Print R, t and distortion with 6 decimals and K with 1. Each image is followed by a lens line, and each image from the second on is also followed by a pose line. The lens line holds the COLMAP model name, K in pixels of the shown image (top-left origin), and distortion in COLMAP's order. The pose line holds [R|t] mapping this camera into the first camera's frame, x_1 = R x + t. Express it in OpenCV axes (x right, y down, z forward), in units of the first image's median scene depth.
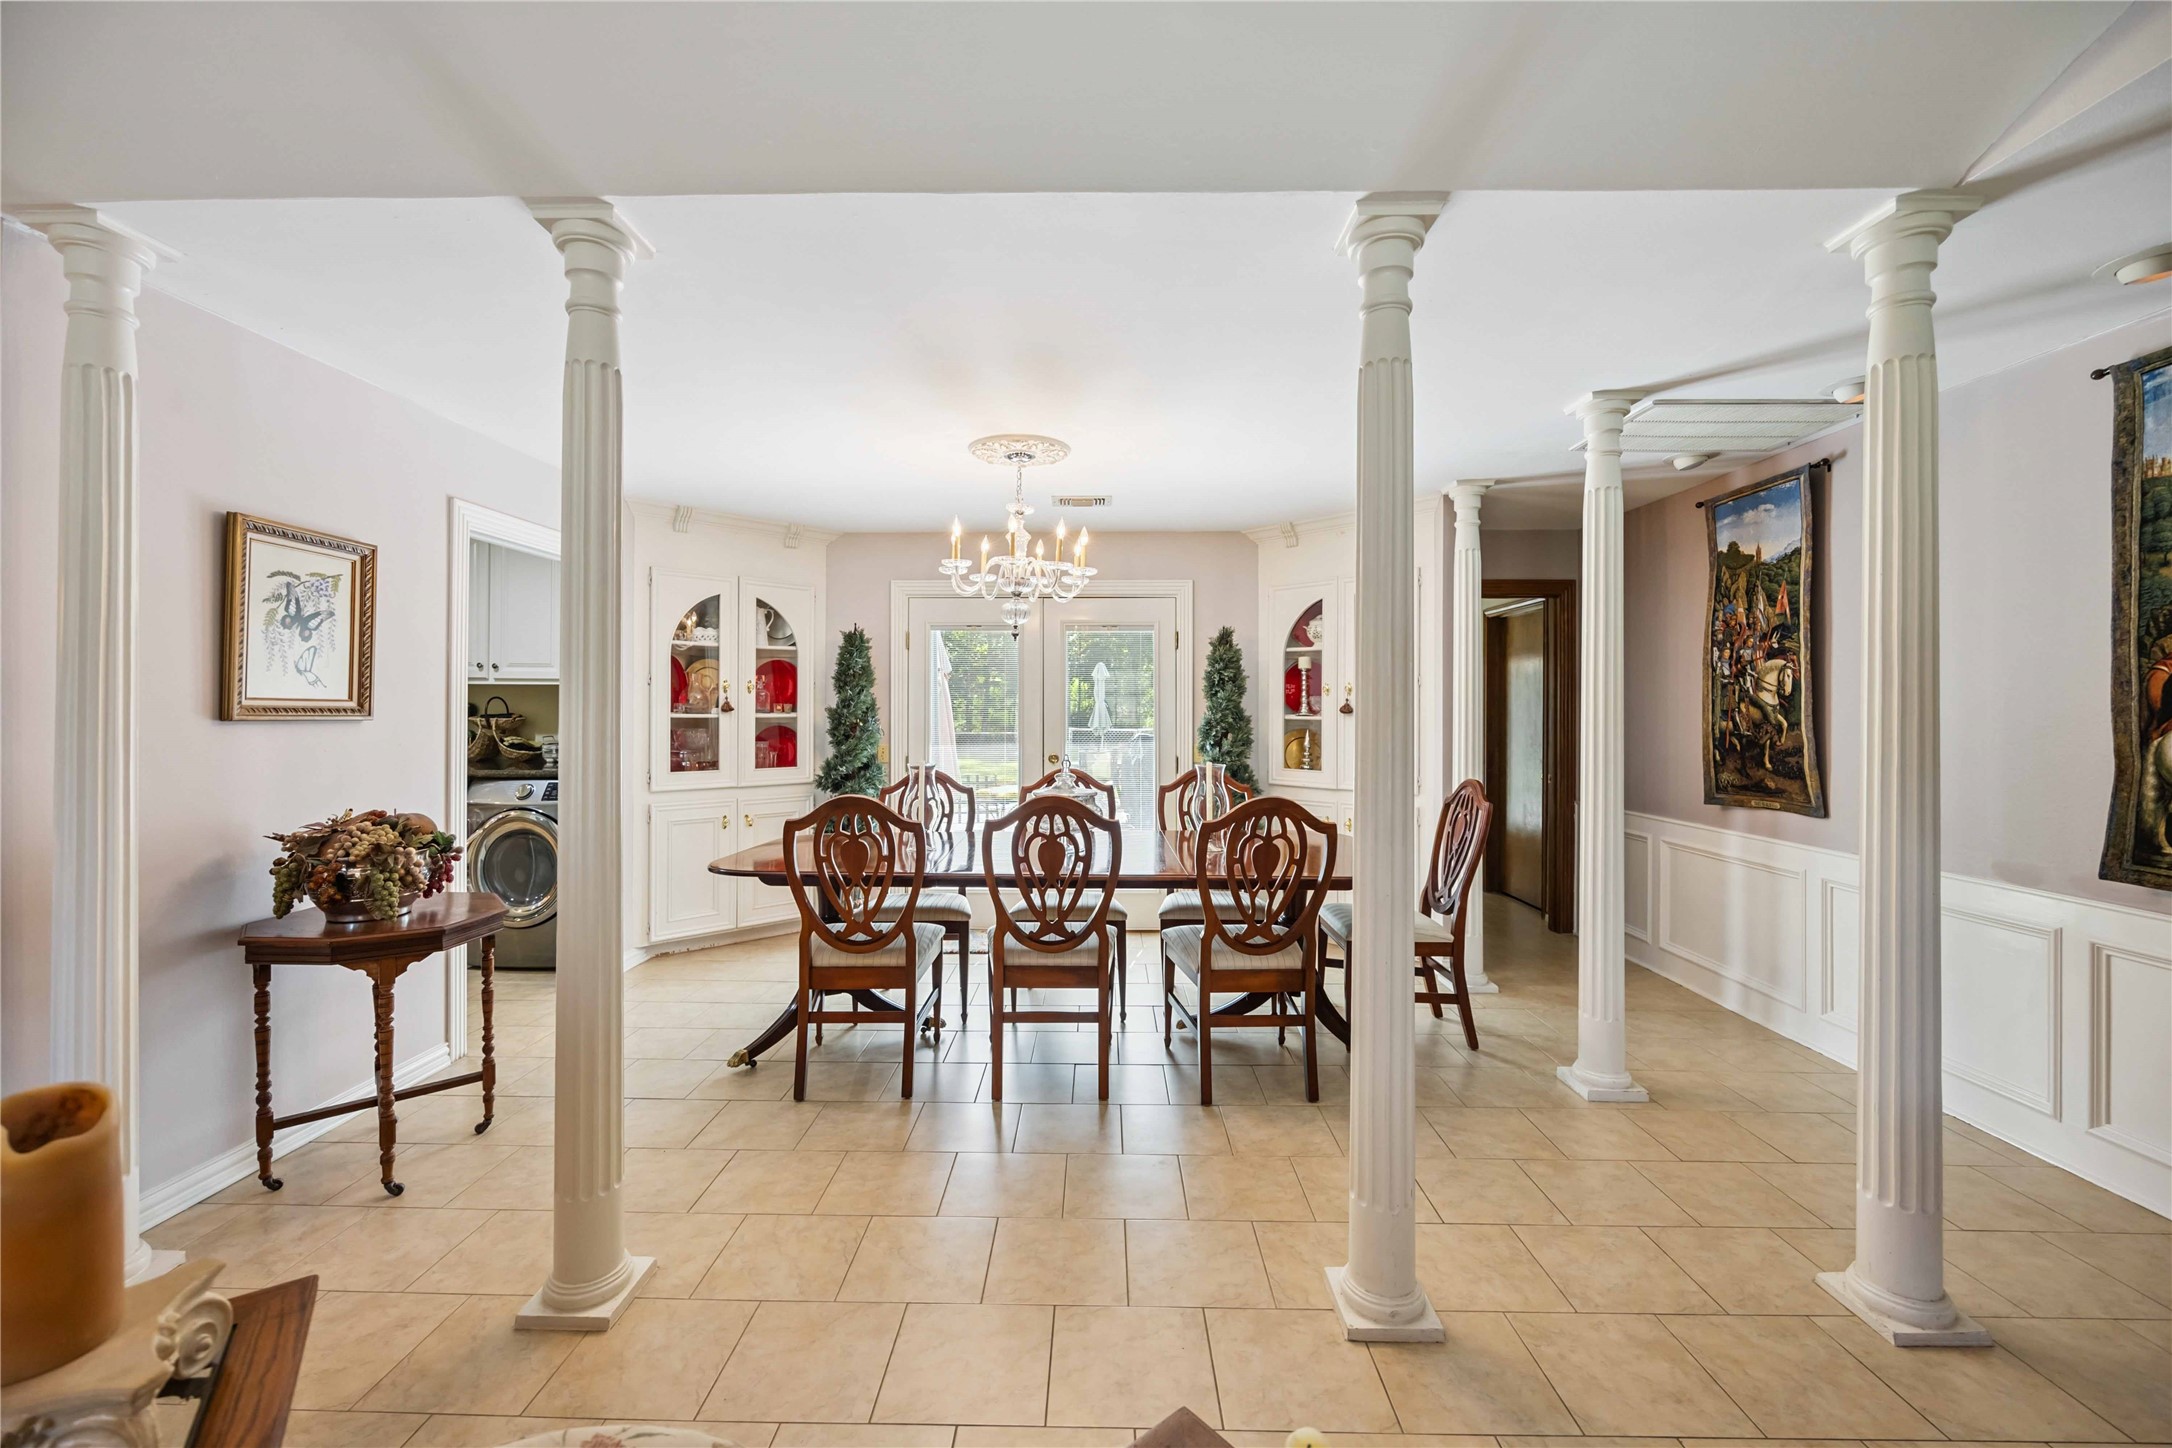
lens RADIAL K [[868.5, 0, 1083.1], [0, 868.5, 707.3], [0, 0, 1]] dist [-0.000194, -0.000677]
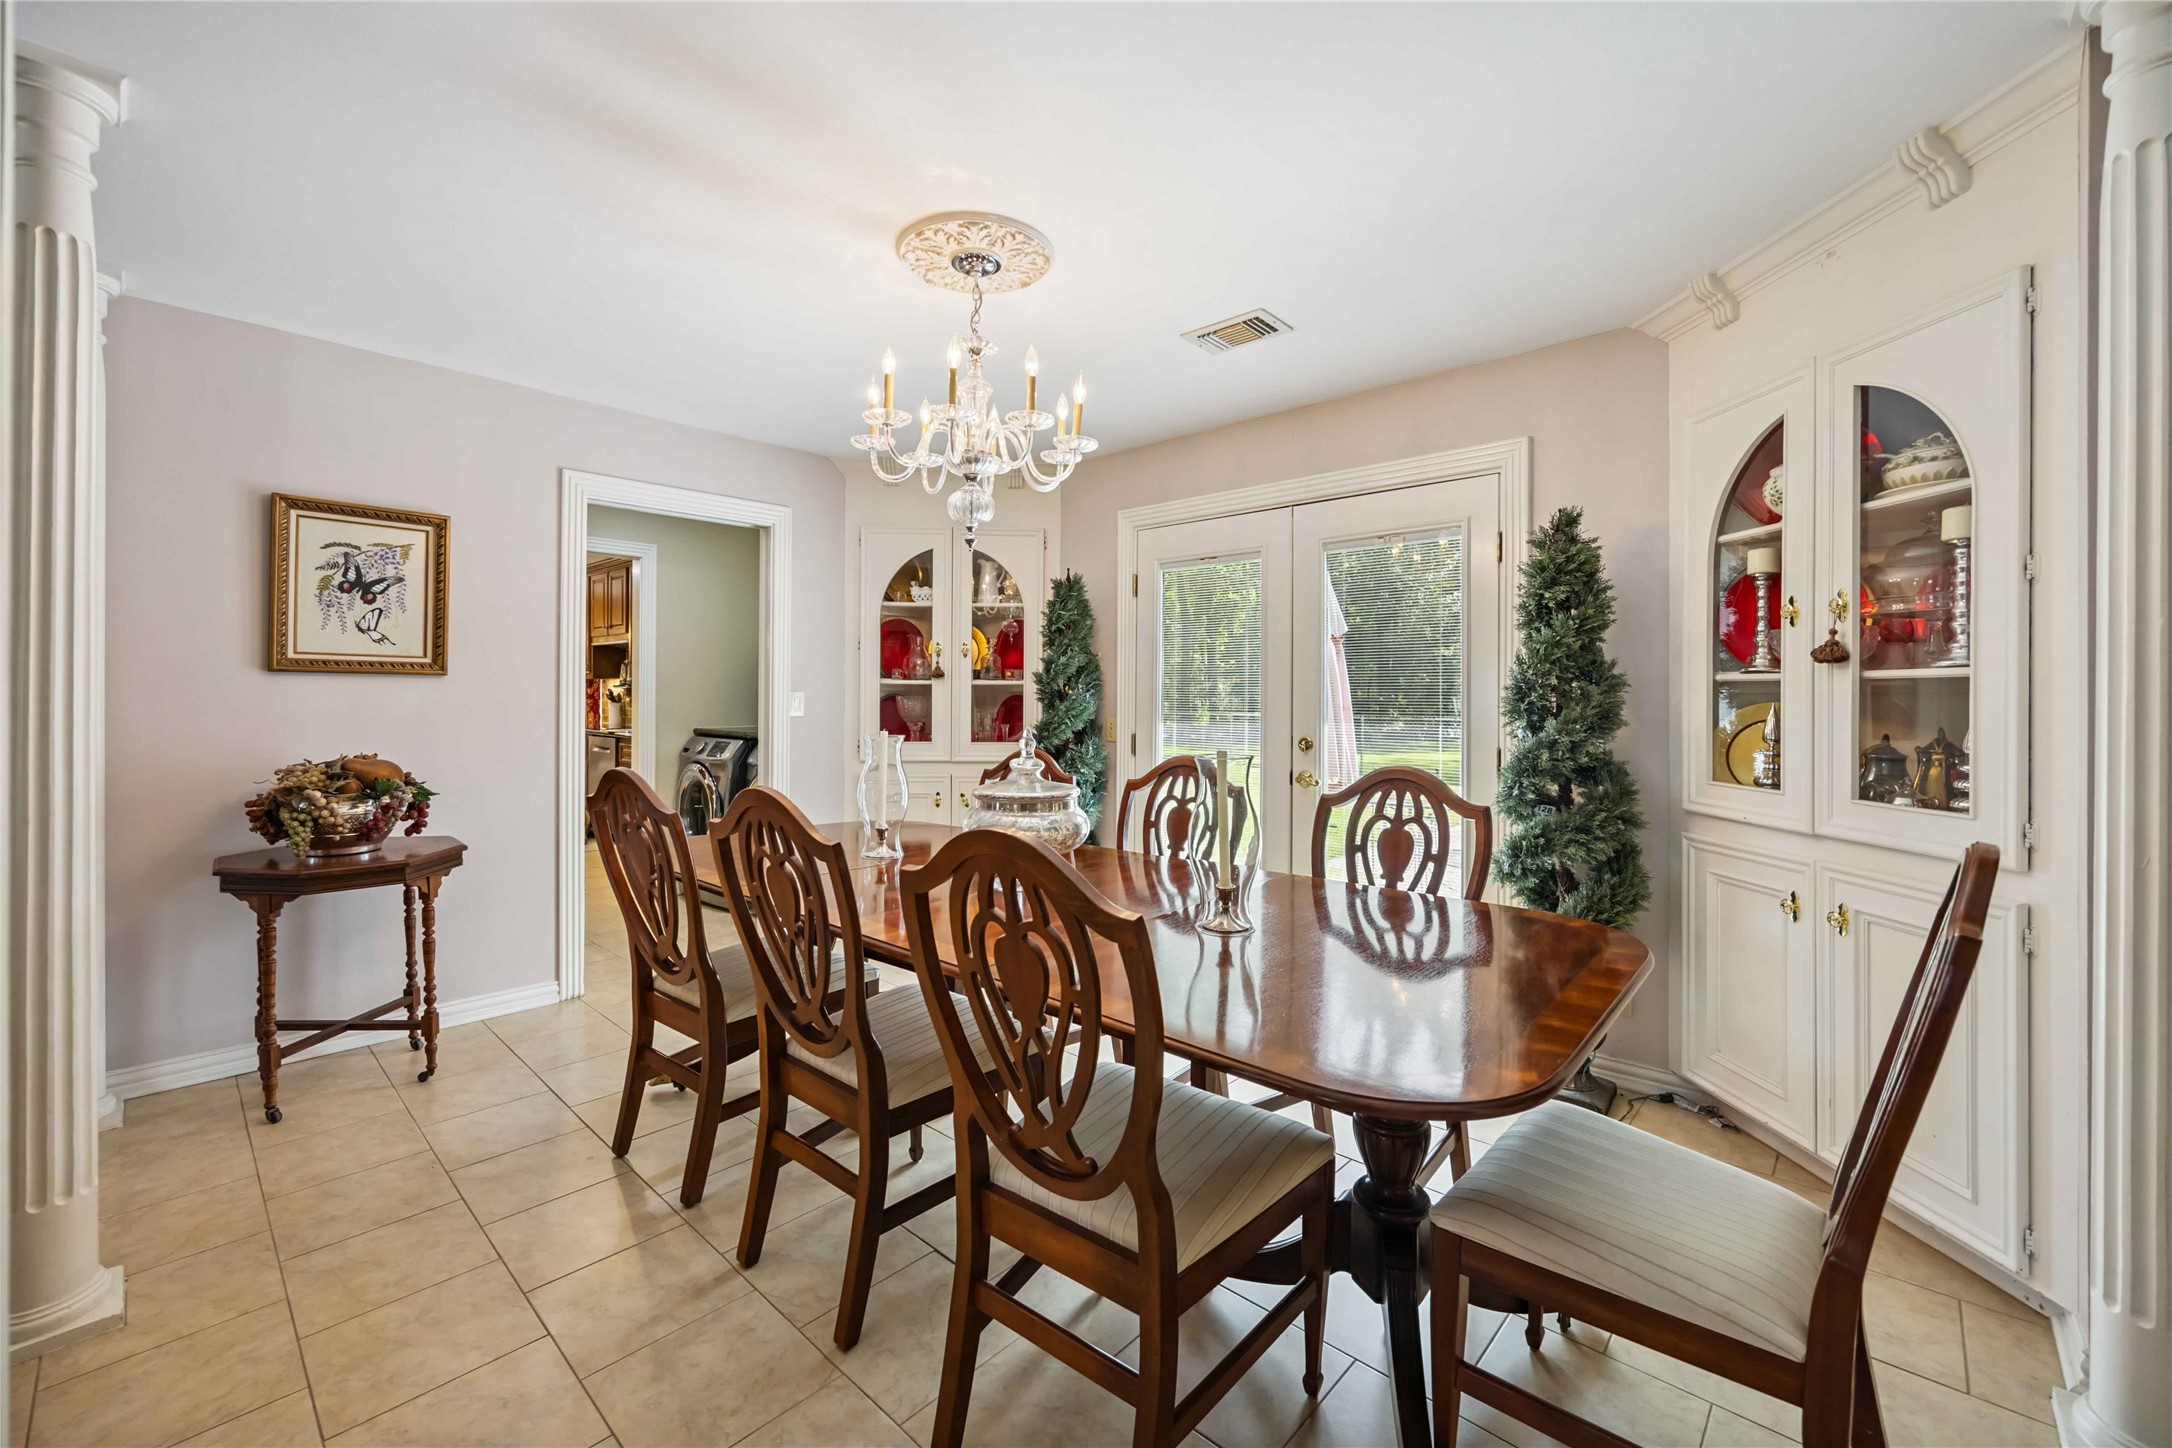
lens RADIAL K [[868.5, 0, 1074.9], [0, 868.5, 694.6], [0, 0, 1]] dist [-0.000194, -0.000677]
pose [[0.749534, 0.000742, -0.661965, 0.359096], [-0.000676, 1.000000, 0.000355, 0.027172], [0.661965, 0.000181, 0.749534, 0.496592]]
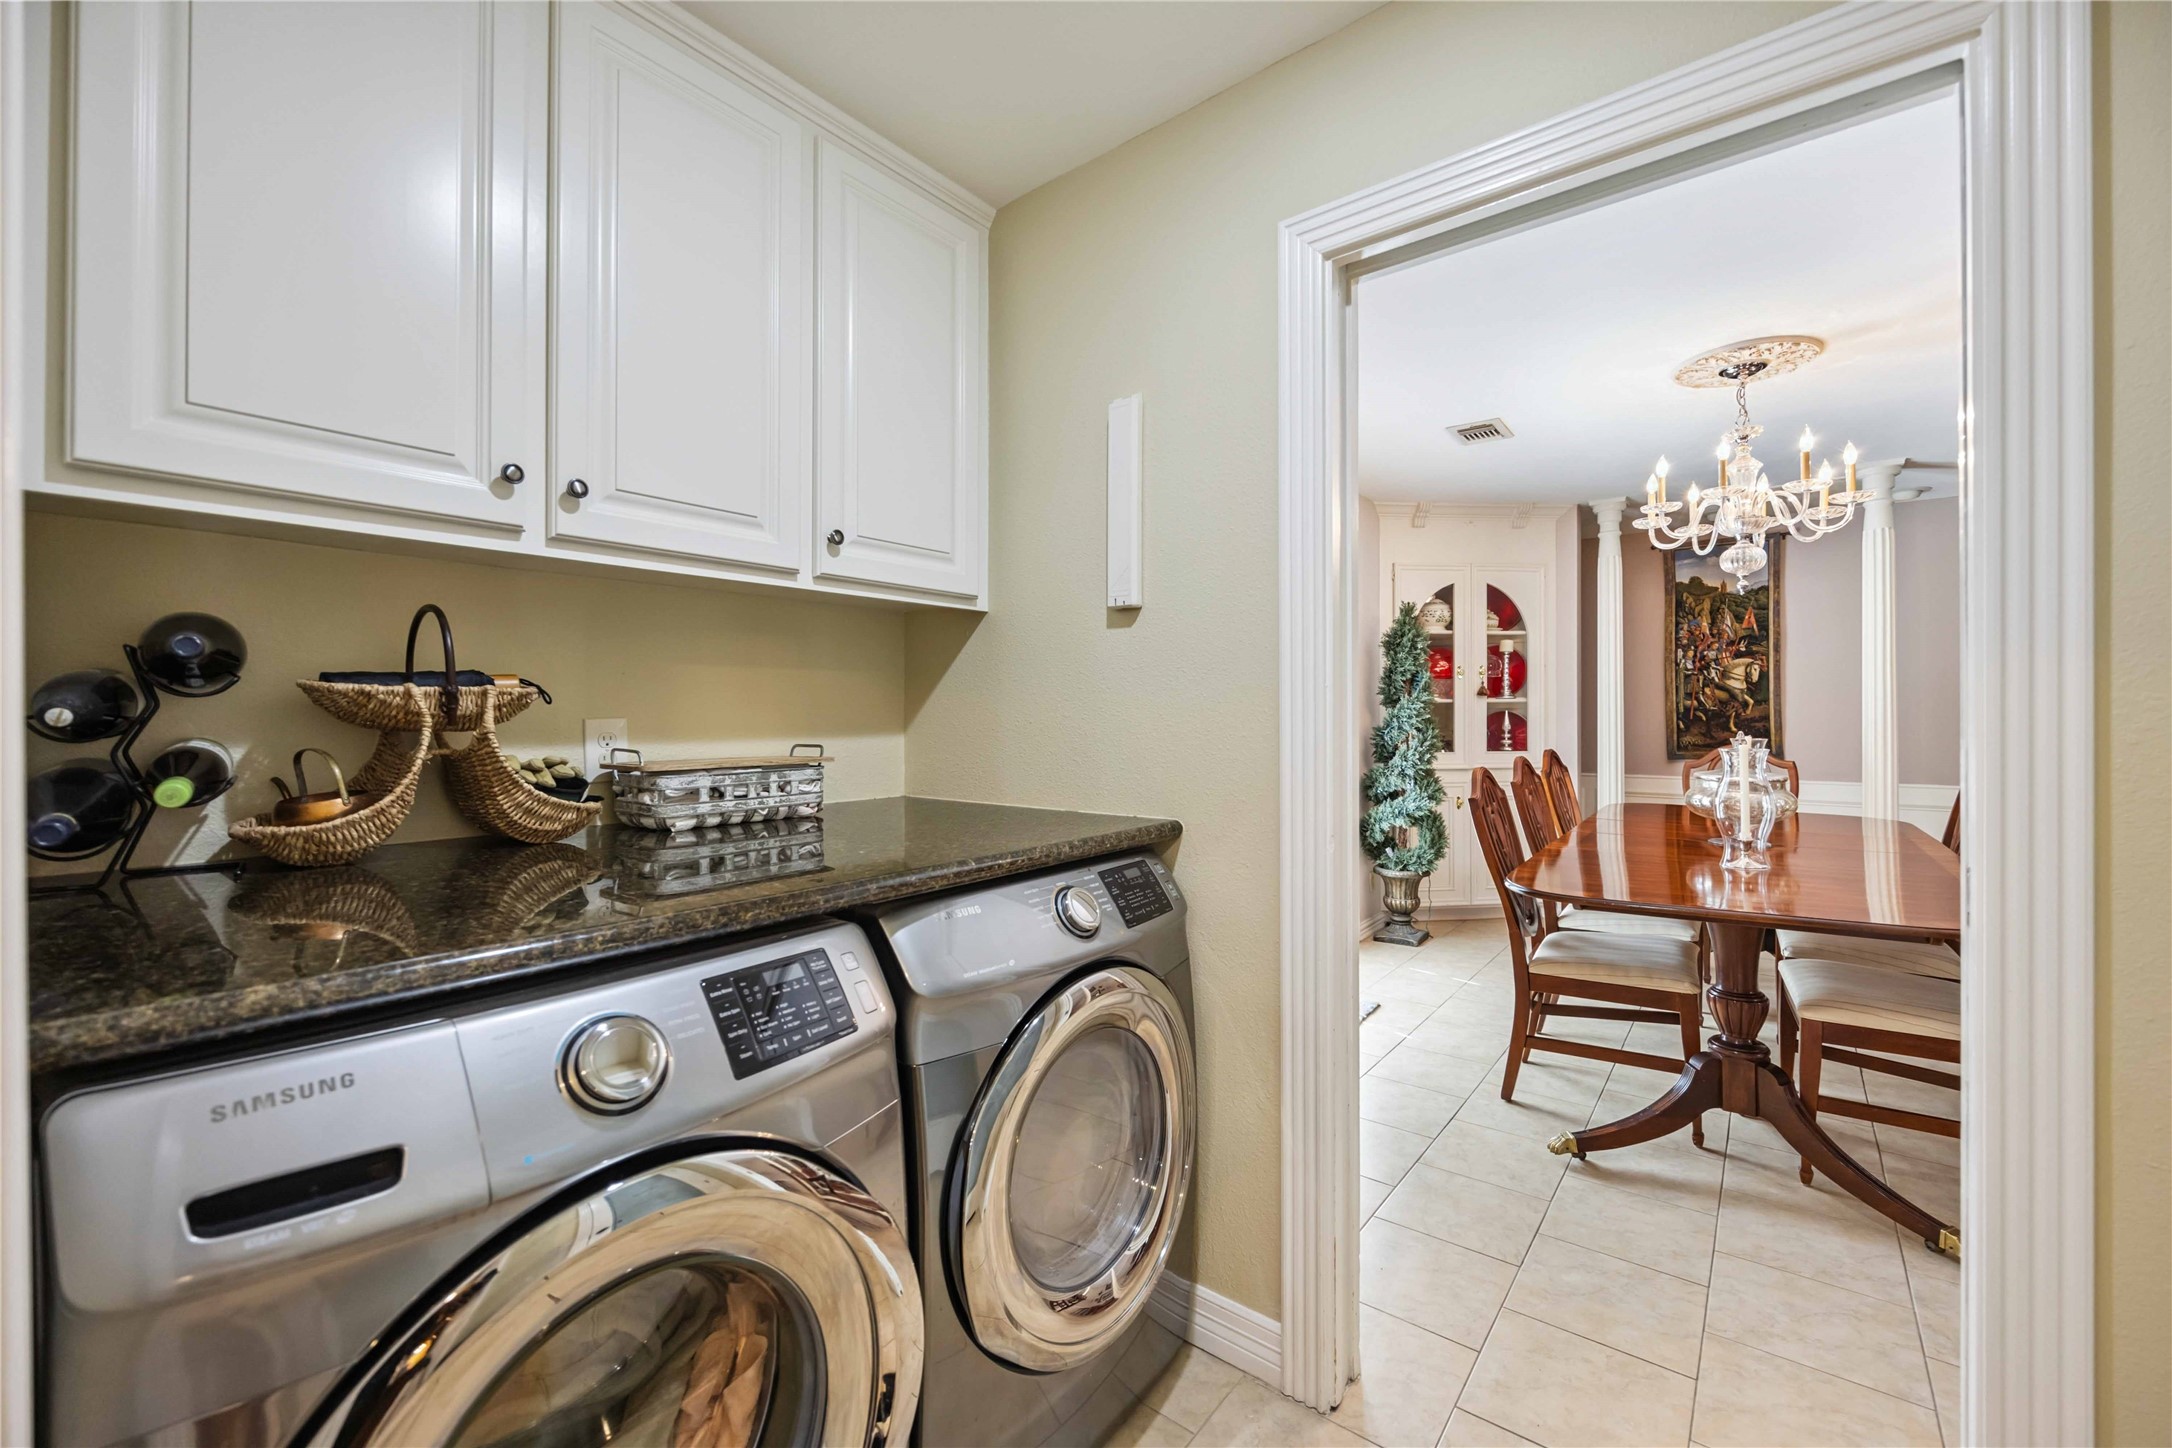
lens RADIAL K [[868.5, 0, 1072.1], [0, 868.5, 718.0], [0, 0, 1]] dist [-0.000194, -0.000677]
pose [[0.614262, -0.009465, 0.789046, -1.075770], [0.006971, 0.999954, 0.006569, 0.029519], [-0.789071, 0.001465, 0.614300, 0.968136]]
